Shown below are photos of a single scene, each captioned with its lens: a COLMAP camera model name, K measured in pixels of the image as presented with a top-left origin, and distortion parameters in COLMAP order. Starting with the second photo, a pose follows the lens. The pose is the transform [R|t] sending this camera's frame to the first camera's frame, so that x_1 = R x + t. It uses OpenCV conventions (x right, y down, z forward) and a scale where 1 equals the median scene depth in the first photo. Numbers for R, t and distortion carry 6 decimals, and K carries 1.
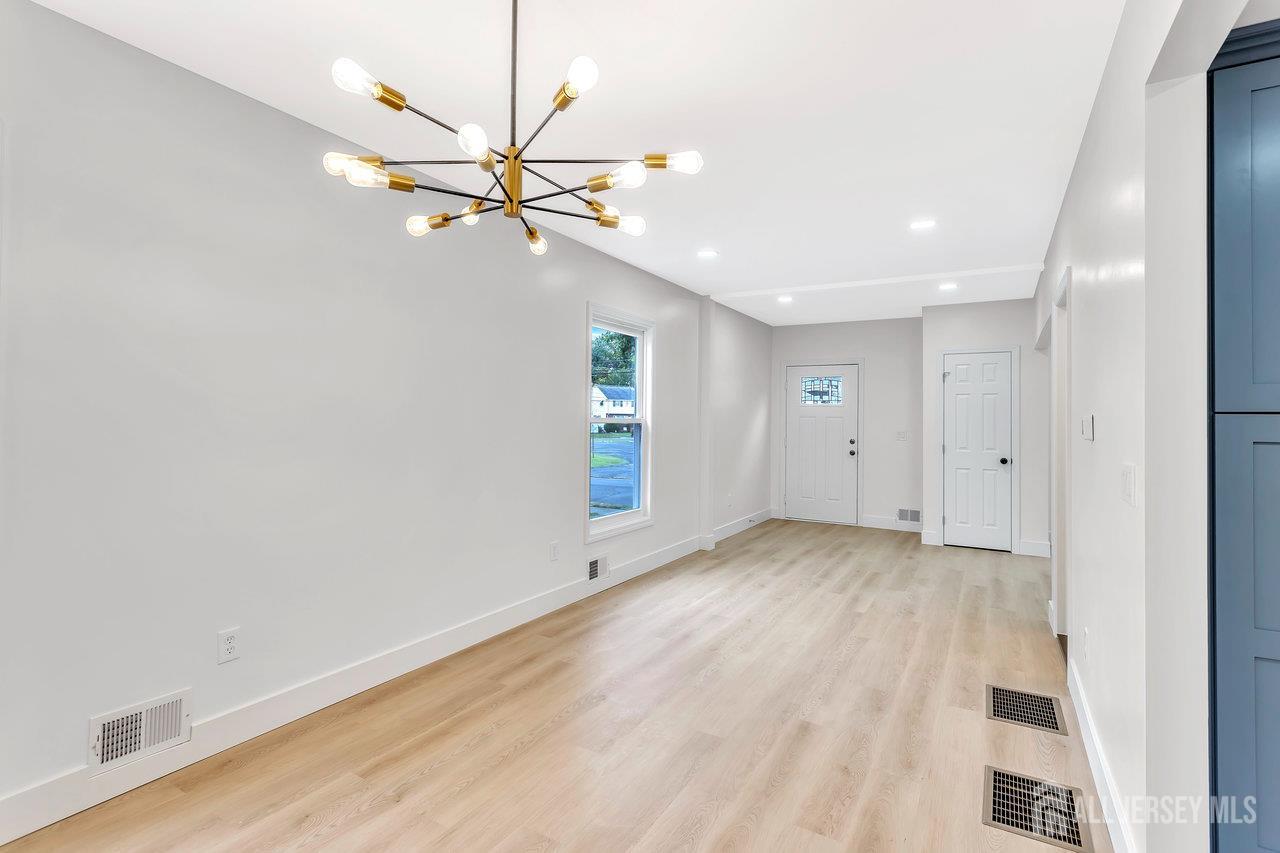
lens RADIAL K [[606.4, 0, 631.5], [0, 606.4, 408.9], [0, 0, 1]] dist [0.007759, -0.000169]
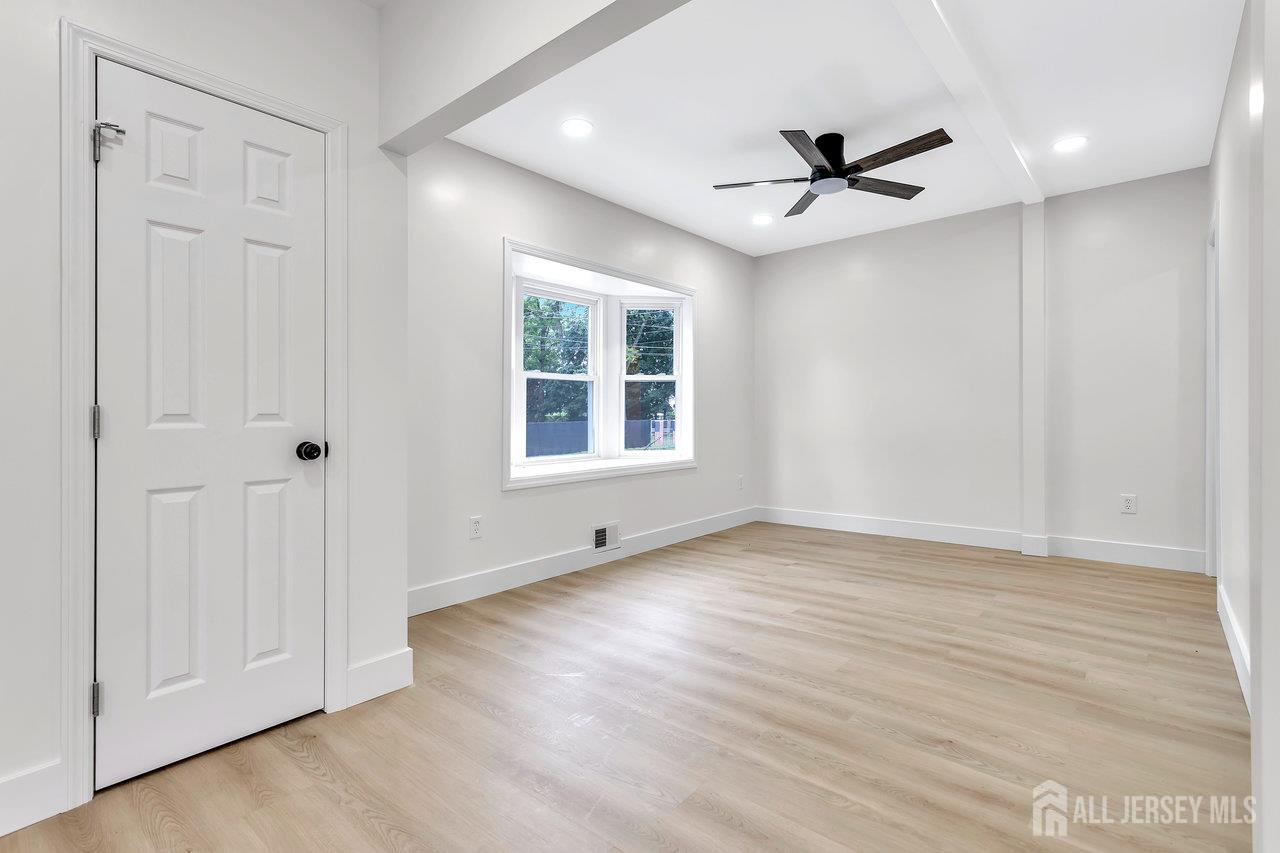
lens RADIAL K [[606.4, 0, 631.5], [0, 606.4, 408.9], [0, 0, 1]] dist [0.007759, -0.000169]
pose [[0.160888, -0.004923, 0.986960, 0.481606], [-0.011193, 0.999914, 0.006812, 0.091138], [-0.986909, -0.012143, 0.160819, 1.199575]]
